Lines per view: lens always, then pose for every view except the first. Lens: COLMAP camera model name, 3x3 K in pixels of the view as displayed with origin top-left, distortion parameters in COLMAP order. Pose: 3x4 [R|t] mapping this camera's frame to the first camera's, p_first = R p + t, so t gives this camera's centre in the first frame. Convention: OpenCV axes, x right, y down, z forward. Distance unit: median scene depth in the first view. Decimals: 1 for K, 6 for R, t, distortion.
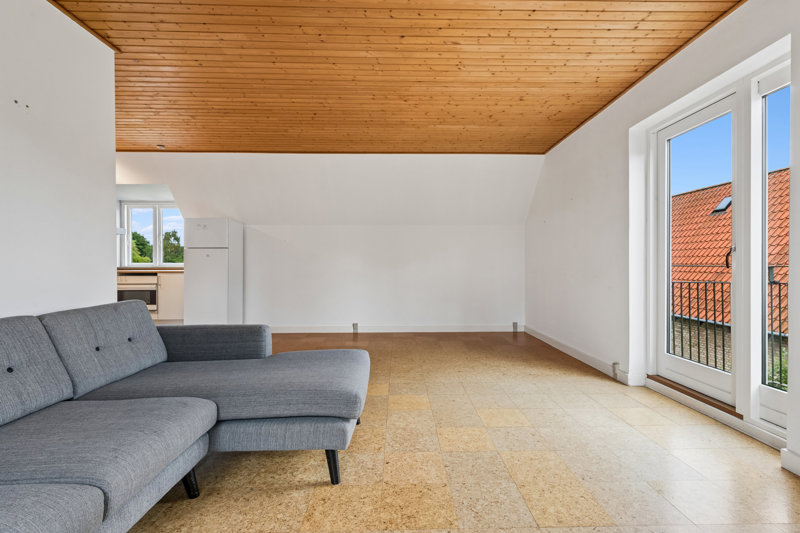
lens RADIAL K [[400.0, 0, 400.0], [0, 400.0, 266.5], [0, 0, 1]] dist [0.000531, -0.000168]
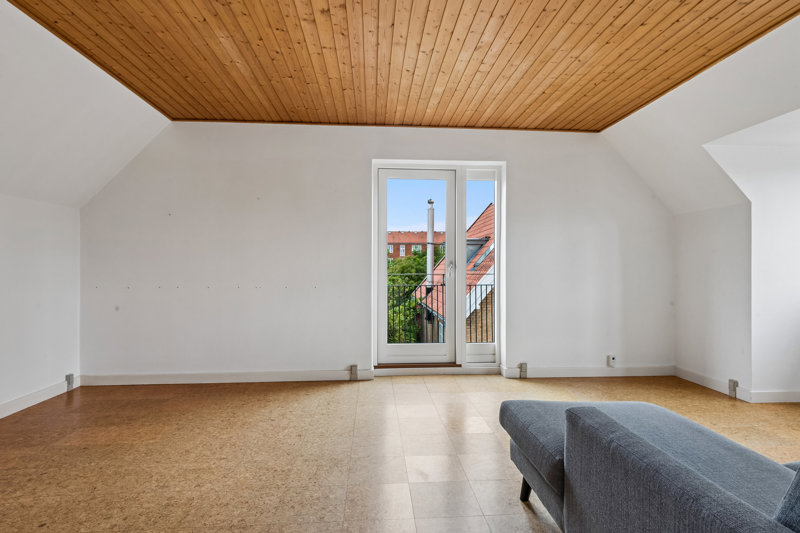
lens RADIAL K [[428.9, 0, 412.2], [0, 428.9, 263.1], [0, 0, 1]] dist [0.002405, 0.000749]
pose [[-0.075694, 0.003312, 0.997126, -0.380222], [0.001505, 0.999994, -0.003208, -0.020612], [-0.997130, 0.001258, -0.075698, 0.546109]]
